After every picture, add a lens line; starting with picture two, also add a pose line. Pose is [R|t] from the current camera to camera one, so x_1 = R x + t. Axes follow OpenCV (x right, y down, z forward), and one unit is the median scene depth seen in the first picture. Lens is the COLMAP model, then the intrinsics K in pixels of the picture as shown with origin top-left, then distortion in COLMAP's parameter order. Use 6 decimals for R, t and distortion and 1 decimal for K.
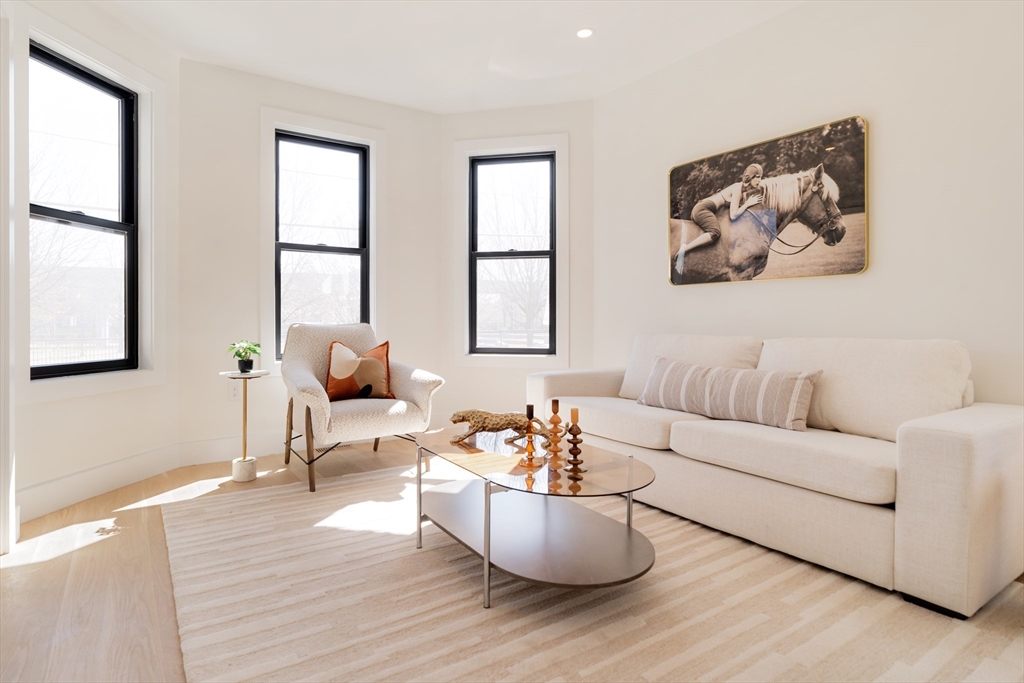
lens RADIAL K [[528.8, 0, 465.3], [0, 528.8, 320.2], [0, 0, 1]] dist [-0.004694, -0.000213]
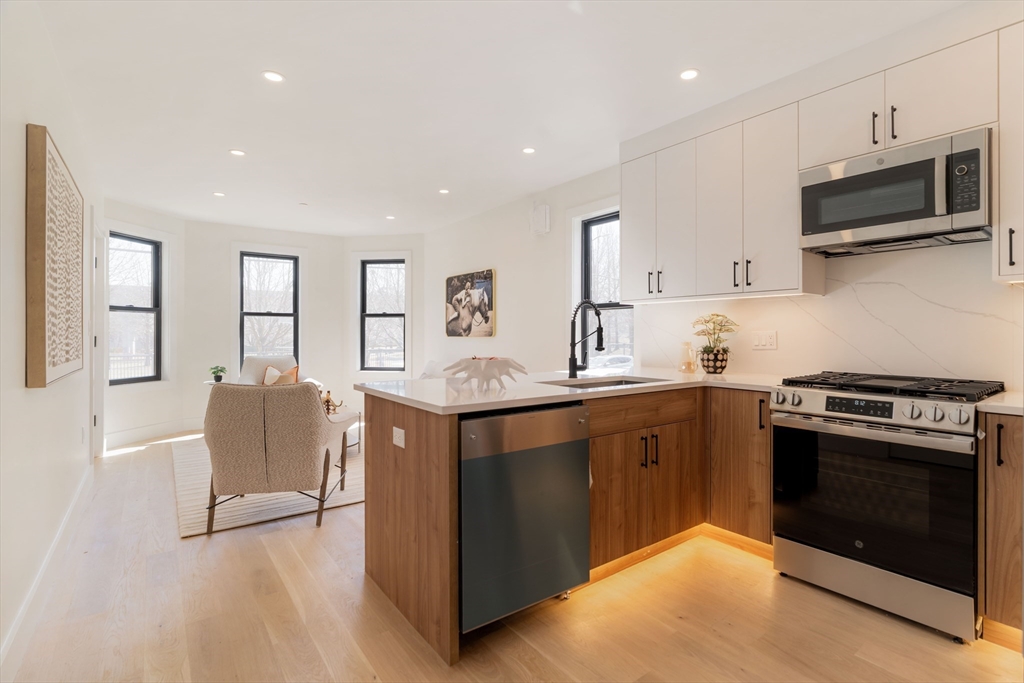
lens RADIAL K [[488.6, 0, 536.9], [0, 488.6, 331.4], [0, 0, 1]] dist [-0.002130, -0.000043]
pose [[0.995504, 0.000570, 0.094719, 0.602260], [0.000021, 0.999981, -0.006241, -0.079849], [-0.094721, 0.006214, 0.995484, -0.944799]]
